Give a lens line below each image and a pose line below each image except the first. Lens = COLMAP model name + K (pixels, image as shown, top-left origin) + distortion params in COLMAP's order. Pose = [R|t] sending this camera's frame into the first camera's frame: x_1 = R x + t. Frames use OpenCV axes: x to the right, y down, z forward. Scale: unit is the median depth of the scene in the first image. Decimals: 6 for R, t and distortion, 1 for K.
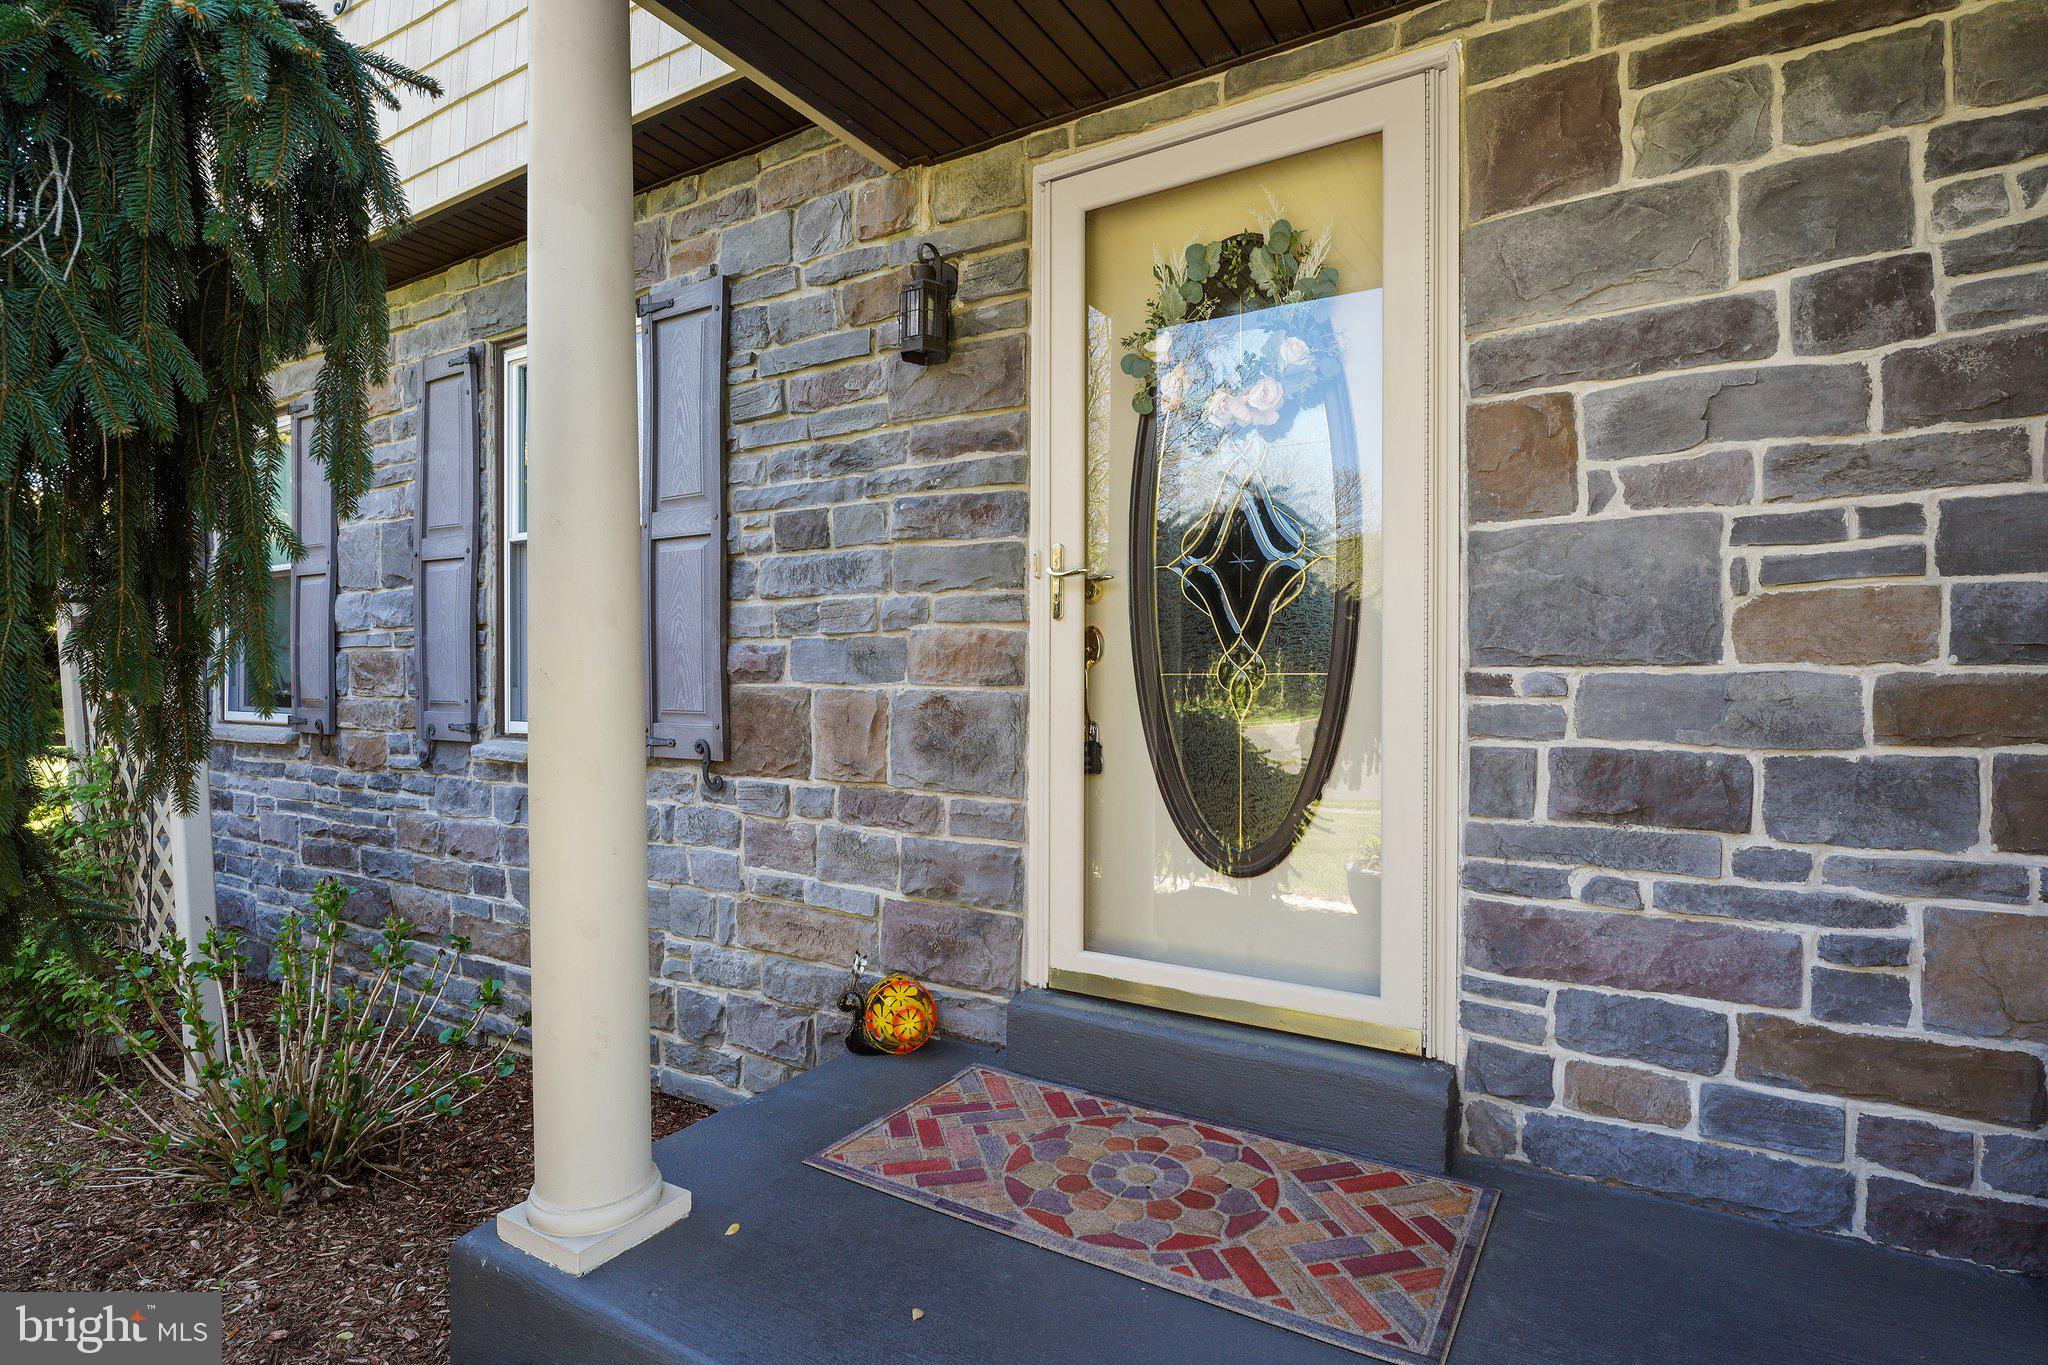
lens RADIAL K [[1015.8, 0, 1024.0], [0, 1015.8, 682.5], [0, 0, 1]] dist [-0.004013, -0.000328]
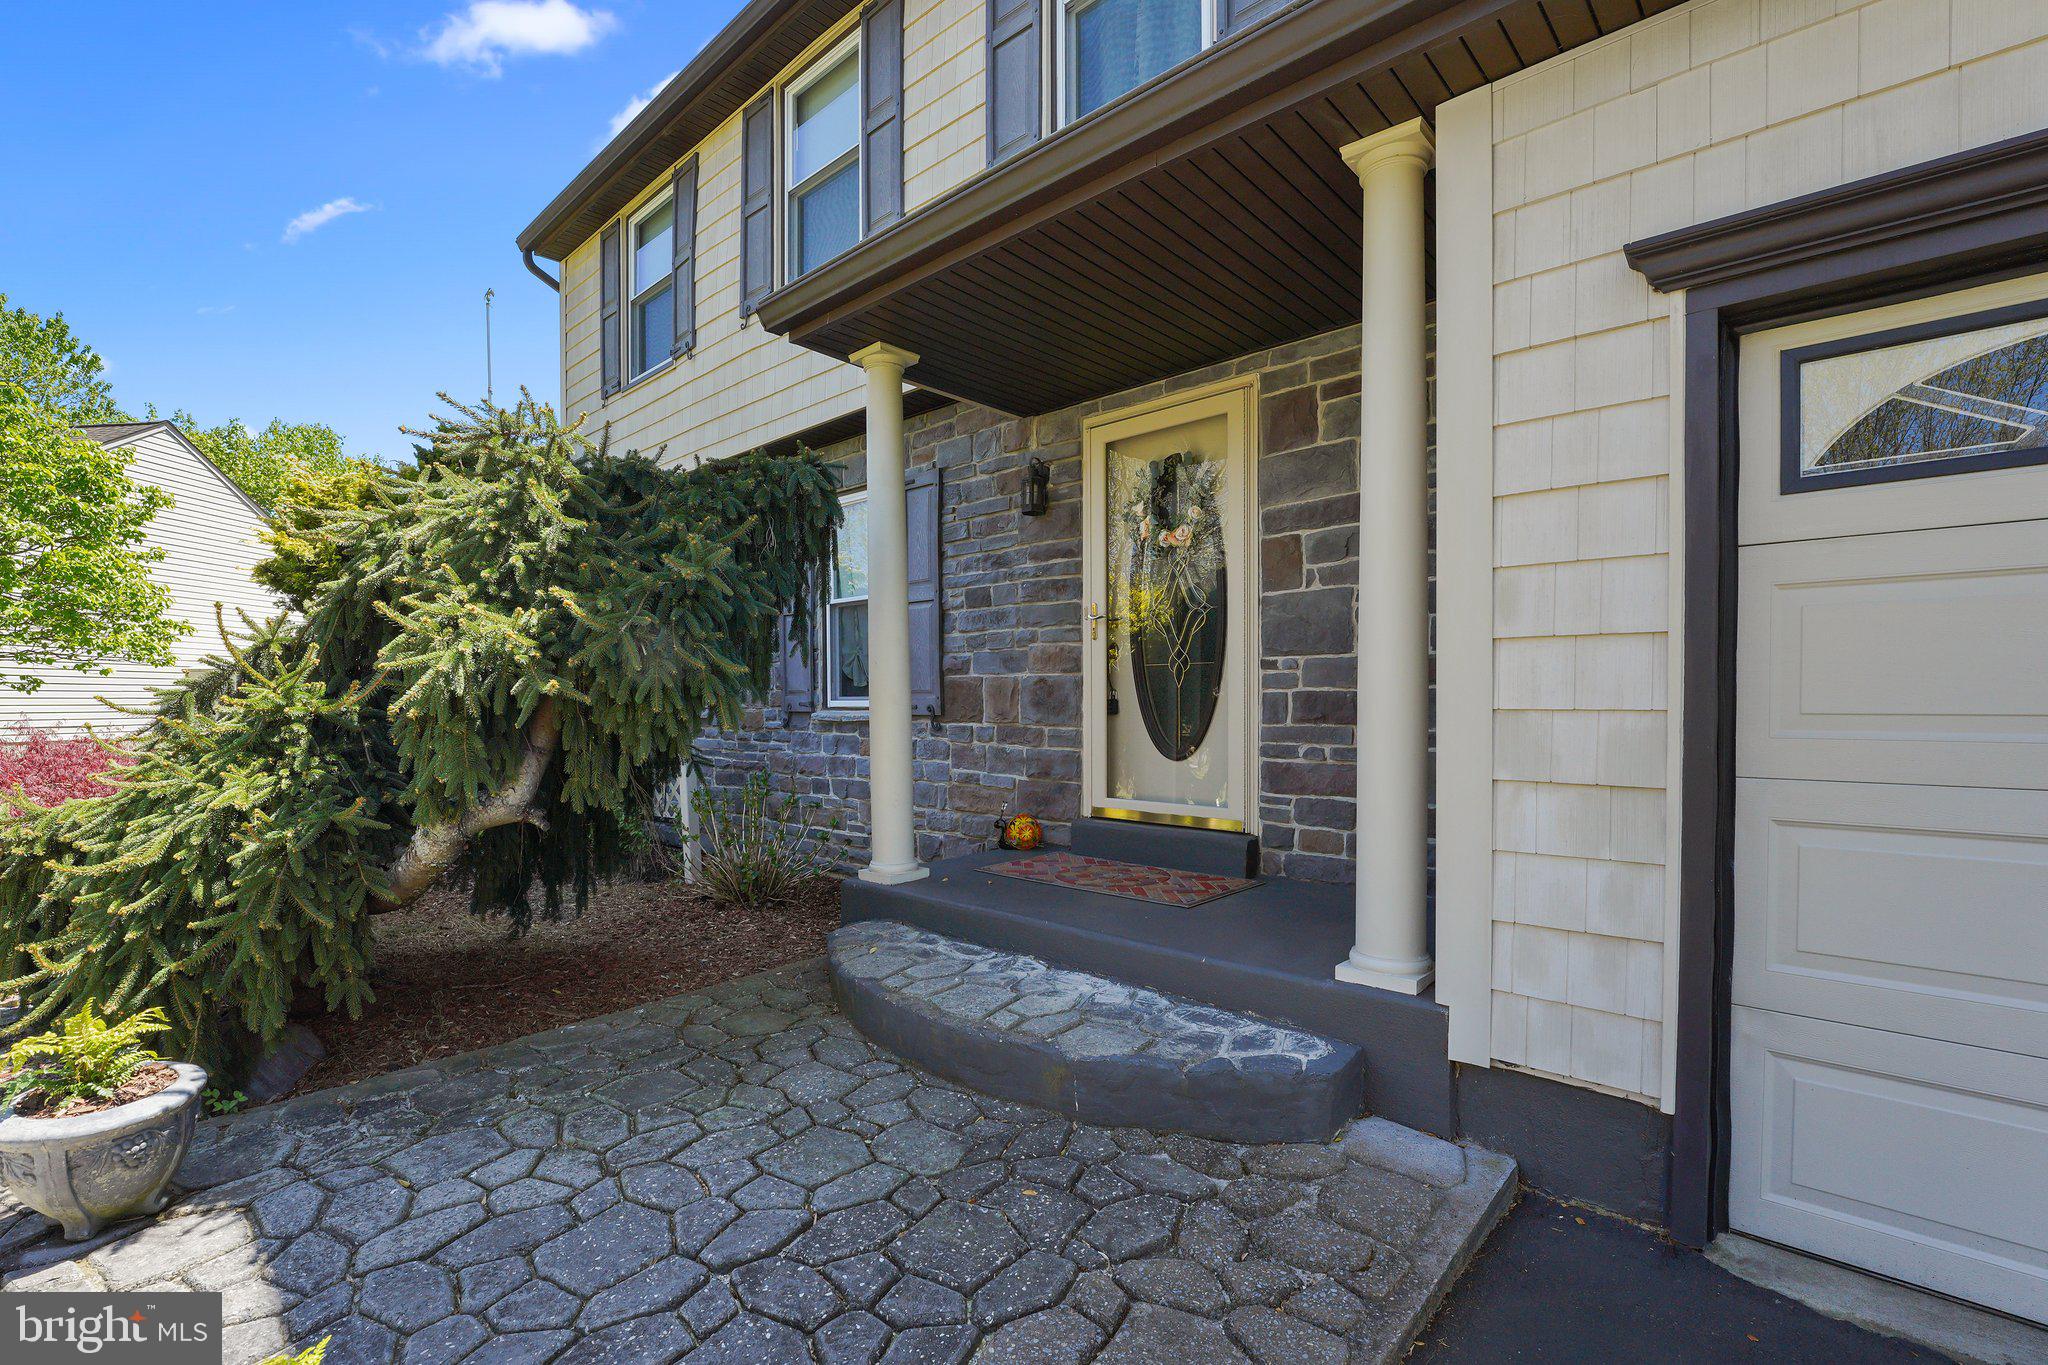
lens RADIAL K [[912.0, 0, 1019.8], [0, 912.0, 676.4], [0, 0, 1]] dist [-0.021655, 0.000102]
pose [[0.979089, -0.014361, -0.202927, 0.248052], [0.009853, 0.999682, -0.023209, 0.052611], [0.203196, 0.020724, 0.978919, -0.813950]]
